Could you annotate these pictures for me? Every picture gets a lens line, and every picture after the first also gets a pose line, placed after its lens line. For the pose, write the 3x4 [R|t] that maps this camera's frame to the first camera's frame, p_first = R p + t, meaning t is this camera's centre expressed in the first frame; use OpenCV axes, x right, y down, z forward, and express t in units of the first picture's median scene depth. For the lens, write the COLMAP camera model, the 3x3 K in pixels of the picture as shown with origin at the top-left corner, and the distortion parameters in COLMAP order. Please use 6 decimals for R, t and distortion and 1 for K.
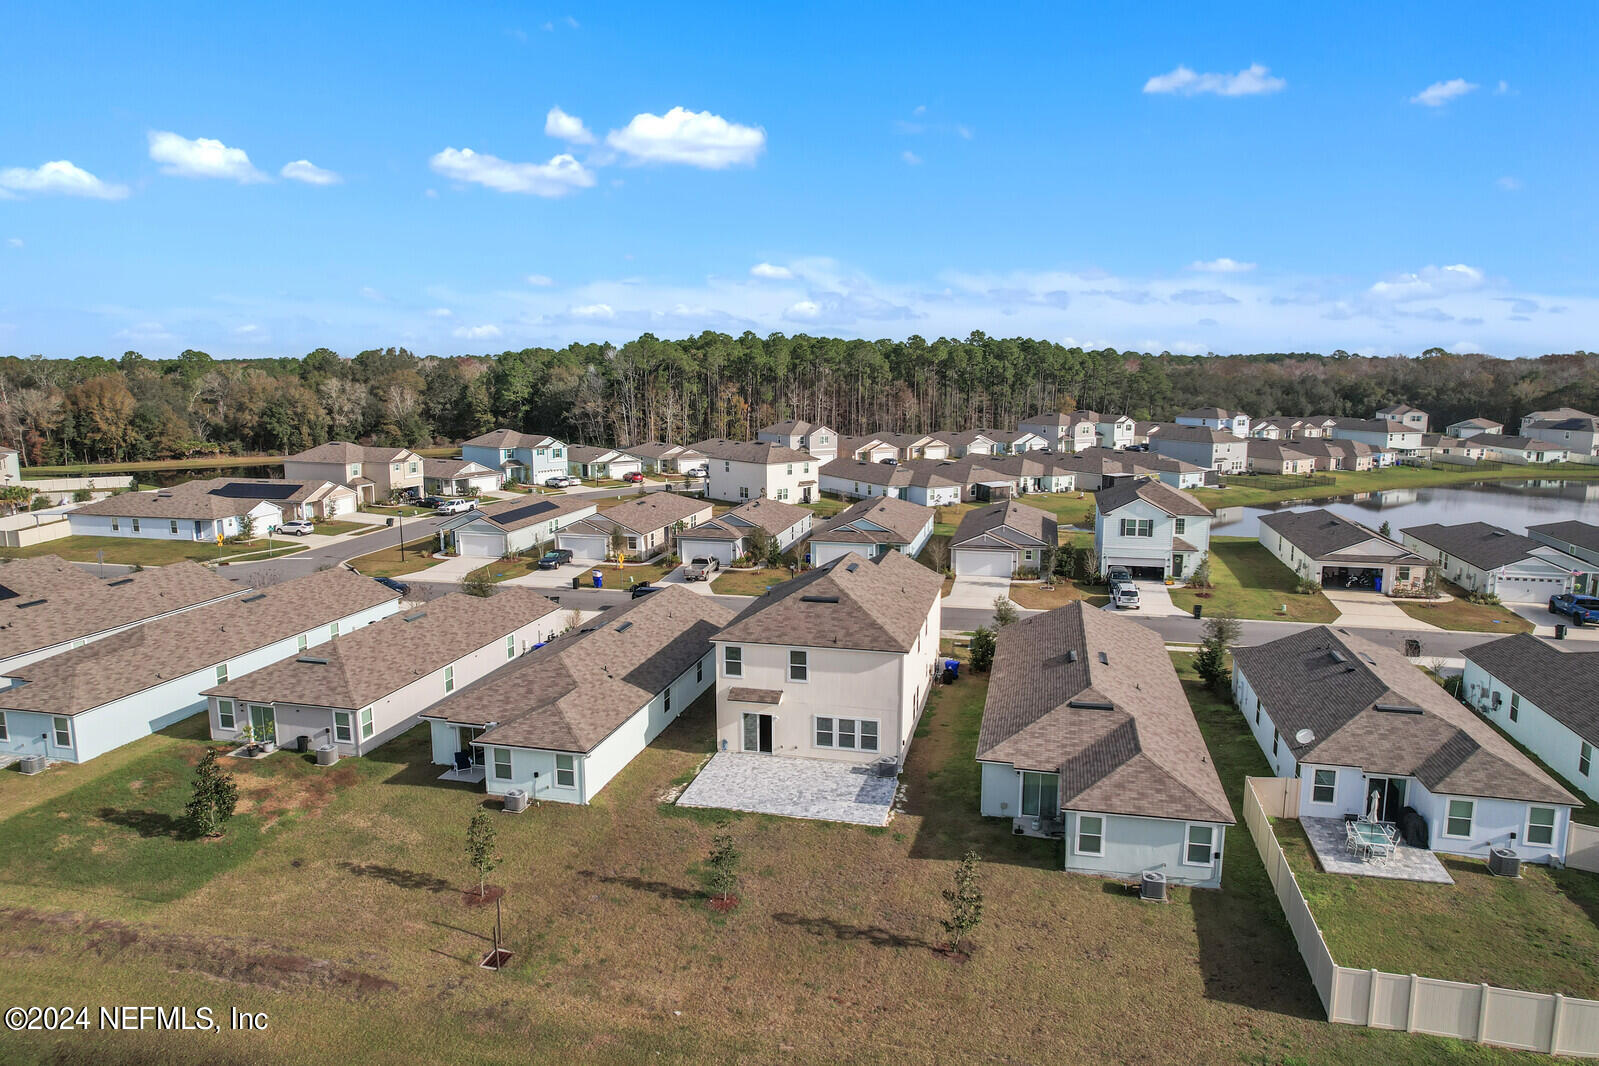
lens RADIAL K [[1036.4, 0, 795.9], [0, 1036.4, 514.7], [0, 0, 1]] dist [-0.070572, 0.063847]
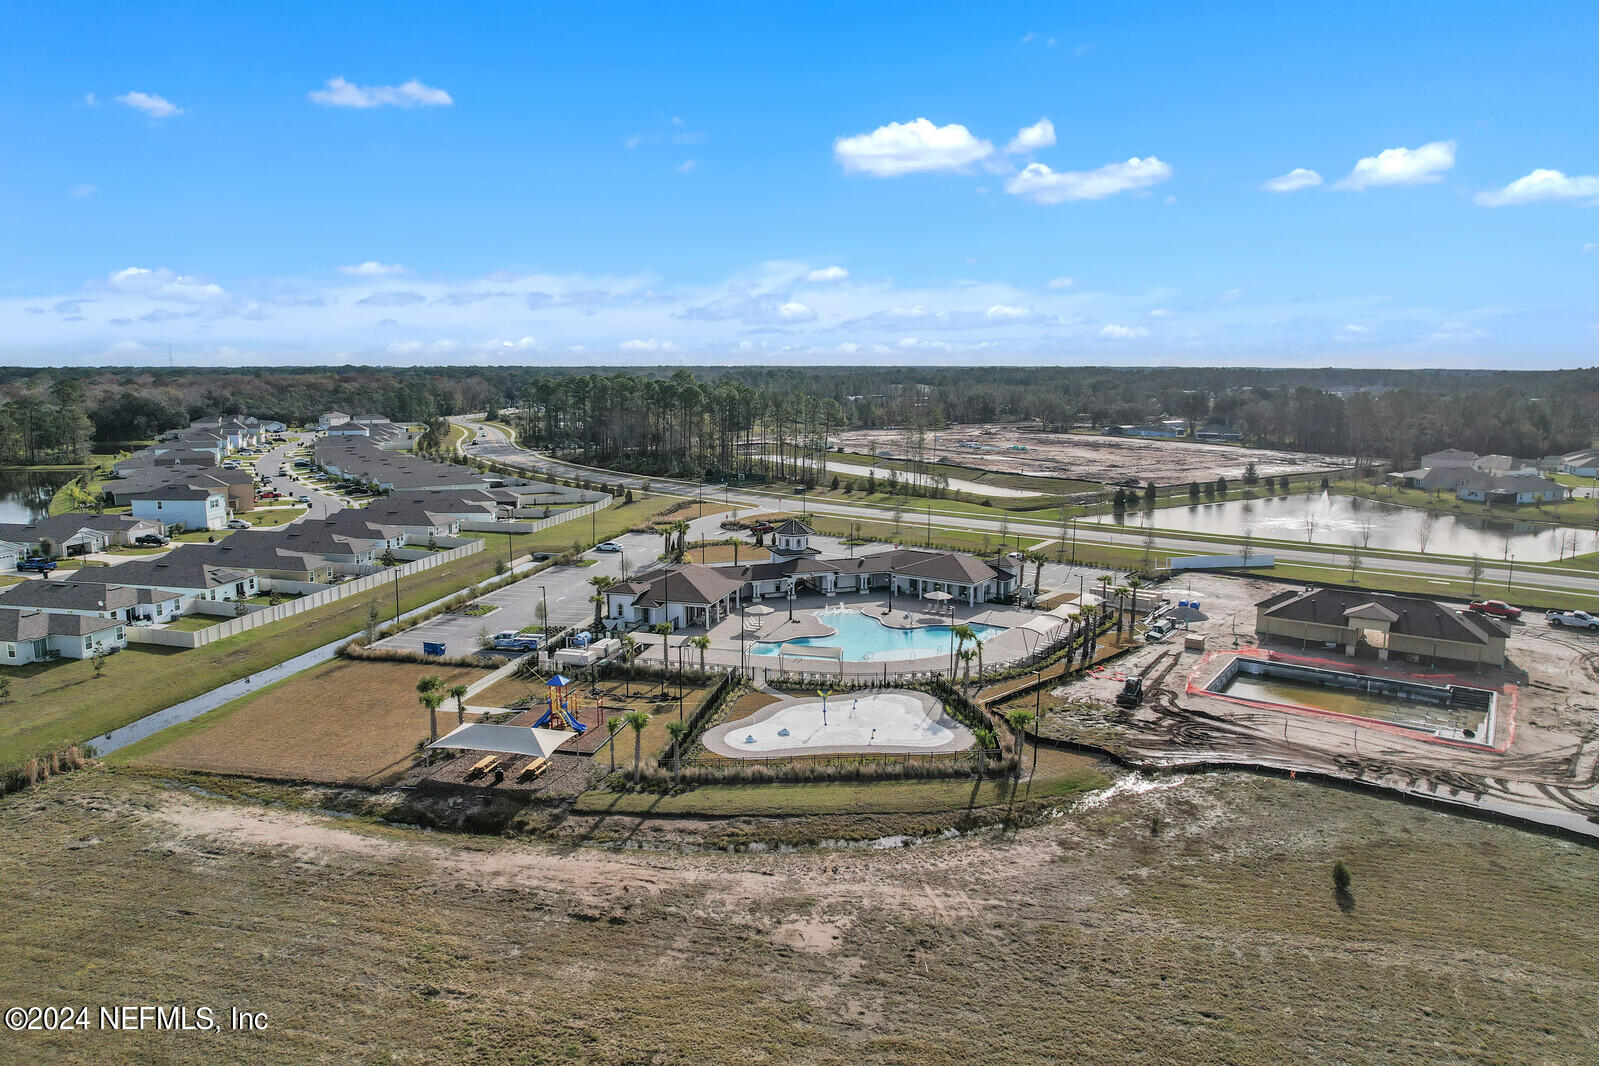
lens RADIAL K [[1036.4, 0, 795.9], [0, 1036.4, 514.7], [0, 0, 1]] dist [-0.070572, 0.063847]
pose [[-0.030917, -0.142870, 0.989259, -1.874730], [0.145619, 0.978528, 0.145871, -0.119216], [-0.988858, 0.148565, -0.009448, -0.716564]]
